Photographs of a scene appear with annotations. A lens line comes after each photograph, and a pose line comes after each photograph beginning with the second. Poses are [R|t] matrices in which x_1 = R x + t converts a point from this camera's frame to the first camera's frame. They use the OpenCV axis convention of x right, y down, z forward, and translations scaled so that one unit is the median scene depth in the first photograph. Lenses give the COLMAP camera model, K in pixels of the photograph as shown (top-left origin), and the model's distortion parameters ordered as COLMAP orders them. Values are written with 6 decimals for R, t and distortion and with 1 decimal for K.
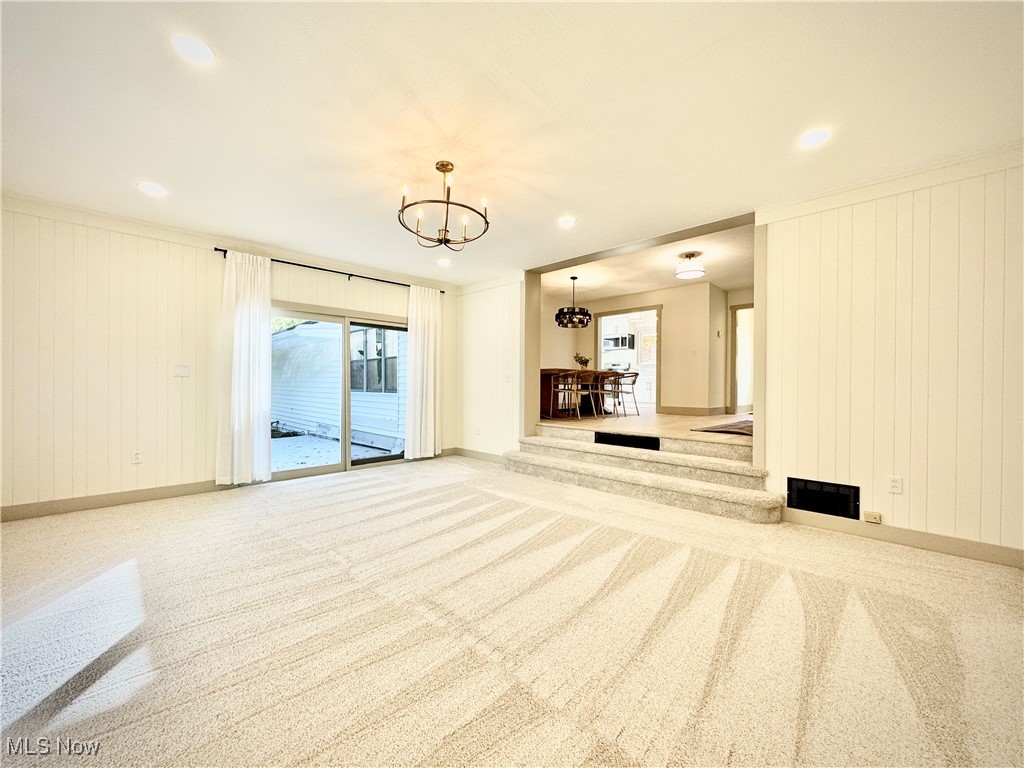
lens RADIAL K [[408.5, 0, 514.3], [0, 408.5, 381.9], [0, 0, 1]] dist [0.001302, -0.000546]
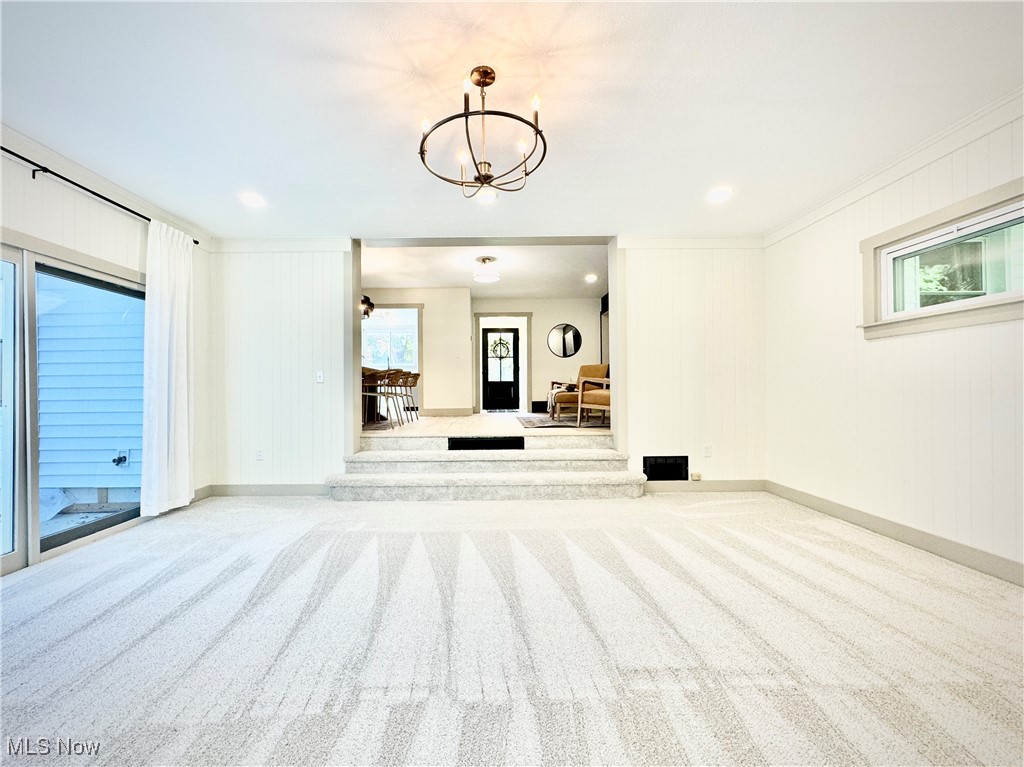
lens RADIAL K [[425.2, 0, 510.9], [0, 425.2, 385.9], [0, 0, 1]] dist [-0.000539, -0.000383]
pose [[0.718675, -0.009836, 0.695276, -0.435919], [0.008969, 0.999948, 0.004876, 0.006088], [-0.695288, 0.002732, 0.718726, 0.290717]]
